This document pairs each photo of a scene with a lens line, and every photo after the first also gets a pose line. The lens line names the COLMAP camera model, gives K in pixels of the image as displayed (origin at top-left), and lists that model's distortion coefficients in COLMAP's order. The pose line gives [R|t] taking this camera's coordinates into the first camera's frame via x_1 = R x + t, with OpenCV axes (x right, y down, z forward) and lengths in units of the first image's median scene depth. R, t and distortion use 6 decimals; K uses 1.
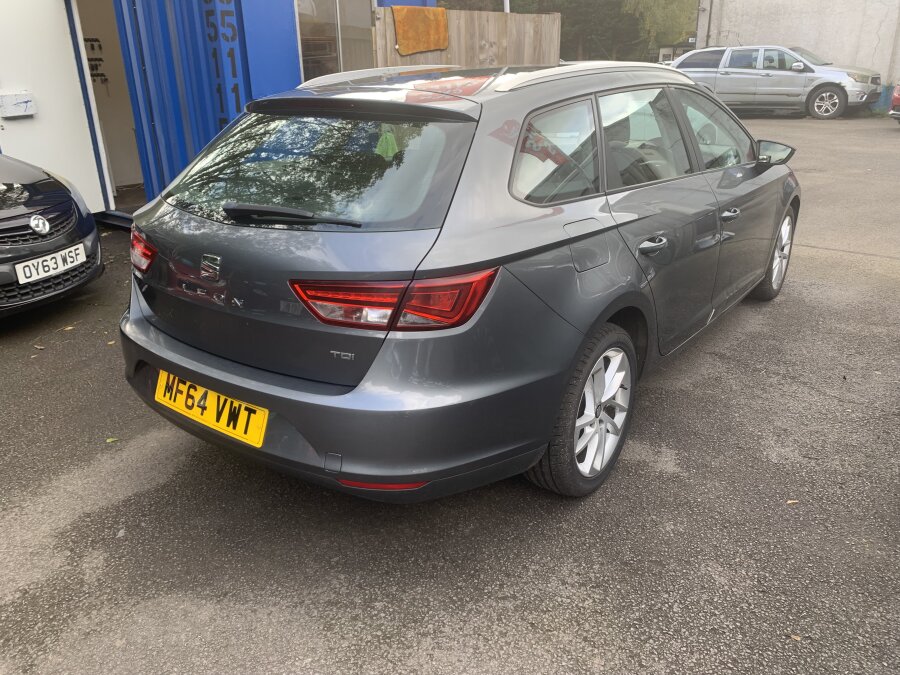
lens RADIAL K [[673.0, 0, 450.0], [0, 673.0, 337.5], [0, 0, 1]] dist [0.004306, 0.000691]
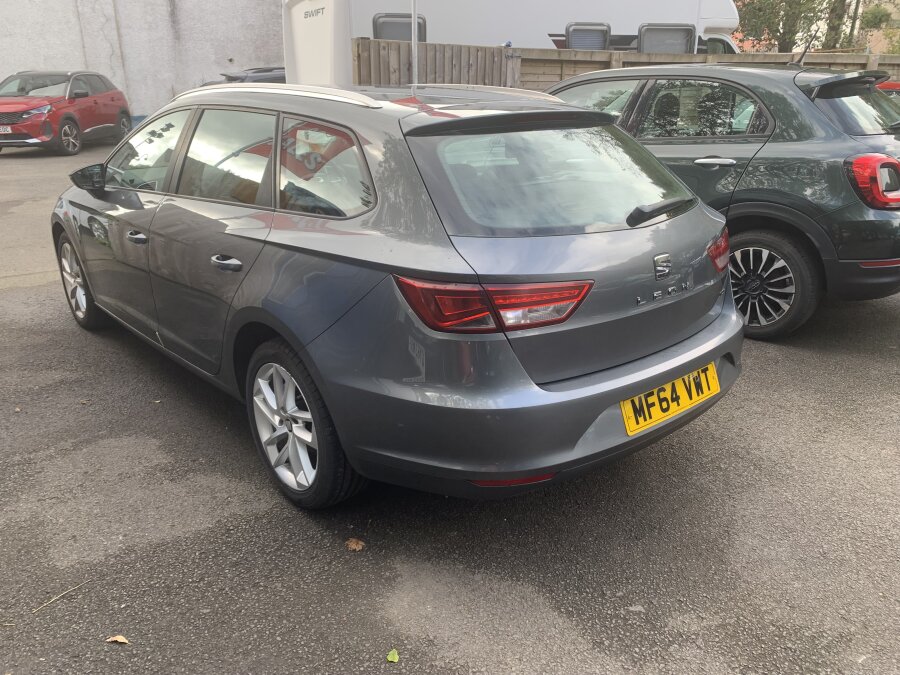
lens RADIAL K [[673.0, 0, 450.0], [0, 673.0, 337.5], [0, 0, 1]] dist [0.004306, 0.000691]
pose [[0.245740, -0.318615, 0.915476, -1.228386], [0.355777, 0.908169, 0.220571, -0.303796], [-0.901684, 0.271502, 0.336529, 0.826473]]
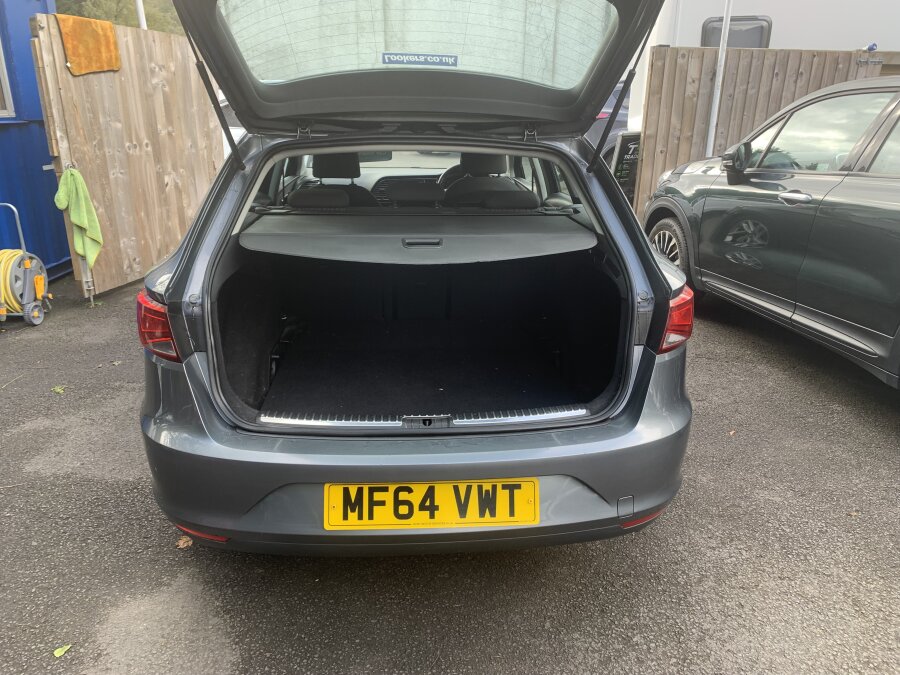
lens RADIAL K [[675.4, 0, 454.0], [0, 675.4, 328.3], [0, 0, 1]] dist [0.006886, 0.001409]
pose [[0.763872, -0.182145, 0.619130, -0.707698], [0.214565, 0.976450, 0.022539, -0.103407], [-0.608655, 0.115627, 0.784965, 0.289799]]
